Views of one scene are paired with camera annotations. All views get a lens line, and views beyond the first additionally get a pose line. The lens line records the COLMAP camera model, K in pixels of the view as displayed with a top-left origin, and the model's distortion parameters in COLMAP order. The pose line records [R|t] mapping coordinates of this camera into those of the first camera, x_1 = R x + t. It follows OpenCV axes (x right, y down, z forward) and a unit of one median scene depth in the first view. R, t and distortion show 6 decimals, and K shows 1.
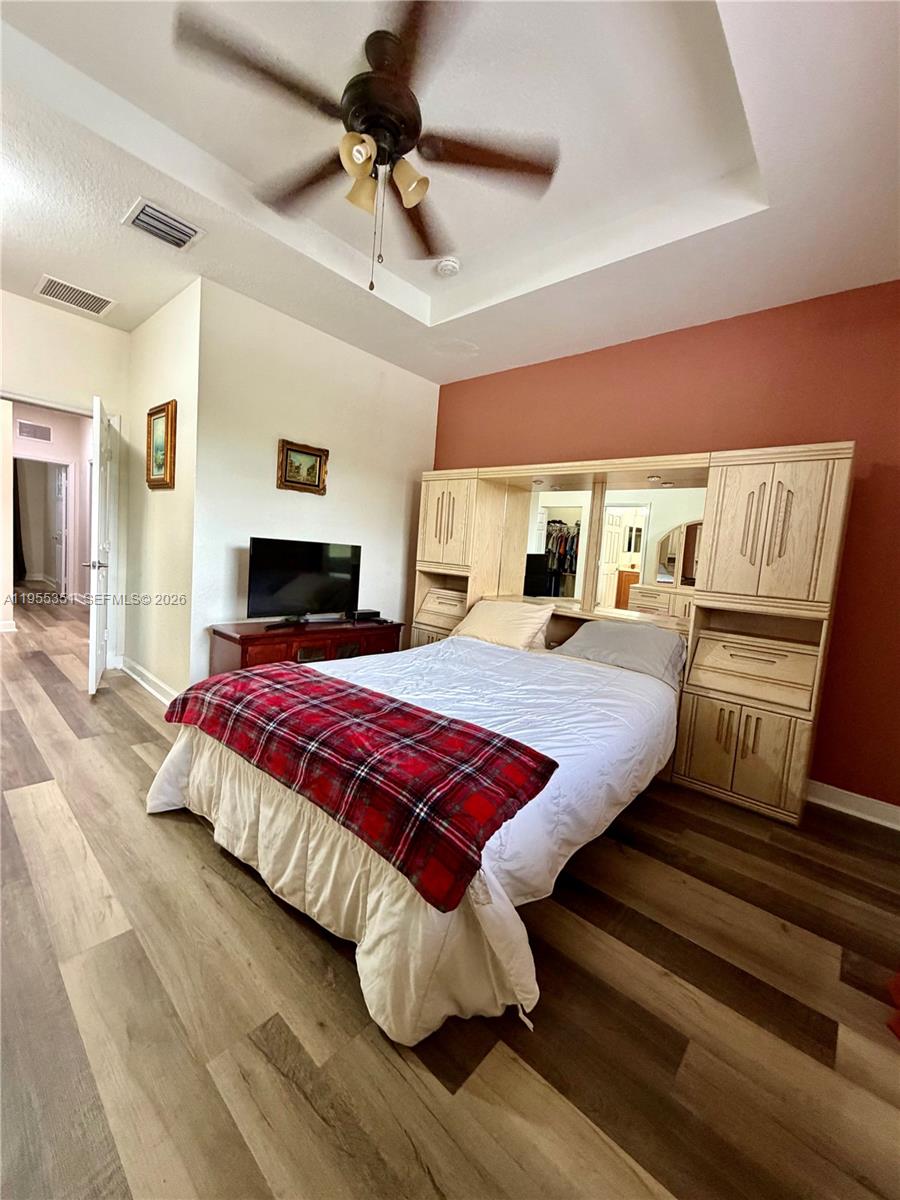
lens RADIAL K [[480.8, 0, 448.4], [0, 480.8, 594.8], [0, 0, 1]] dist [0.000400, -0.000524]
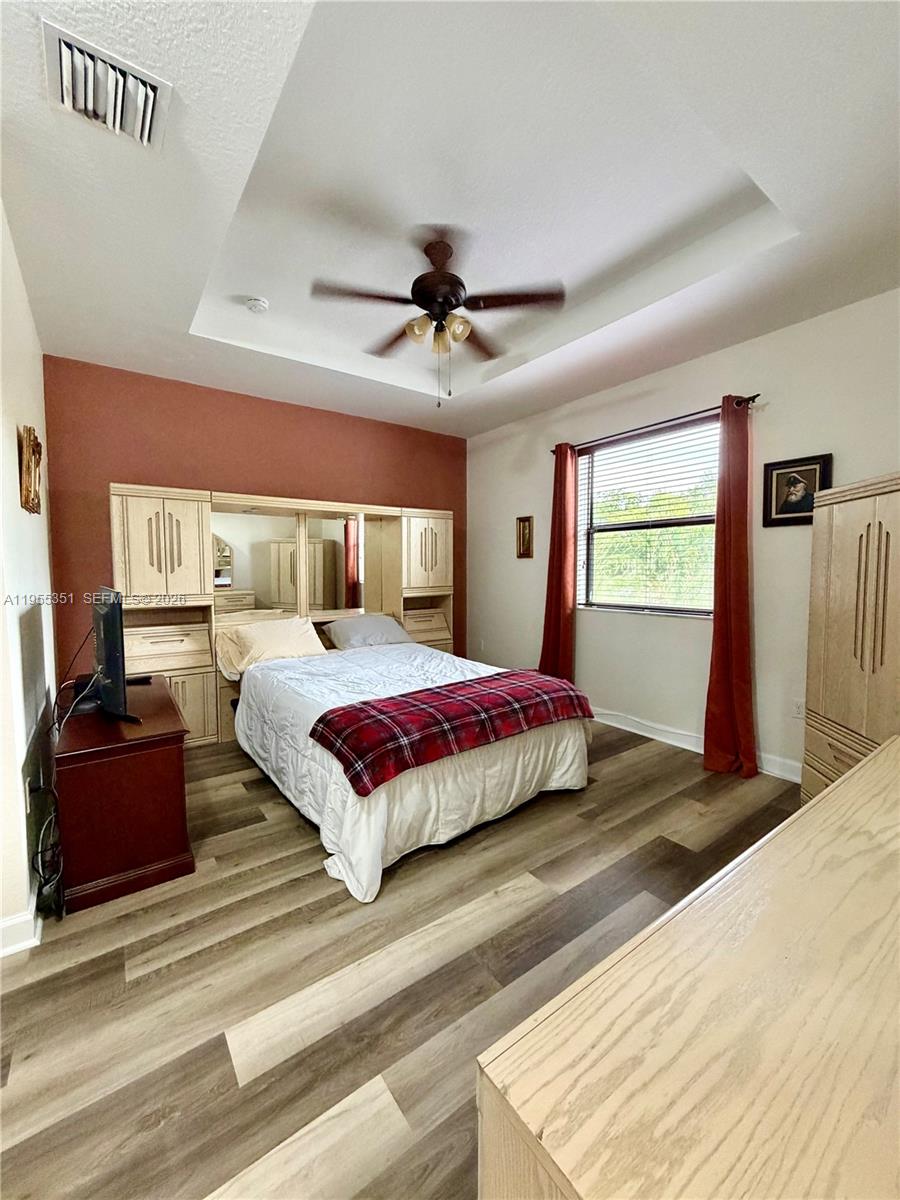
lens RADIAL K [[480.8, 0, 446.2], [0, 480.8, 597.4], [0, 0, 1]] dist [0.000400, -0.000524]
pose [[0.203963, -0.139032, 0.969056, -1.268442], [0.107016, 0.987099, 0.119096, -0.188866], [-0.973112, 0.079413, 0.216210, 0.560871]]
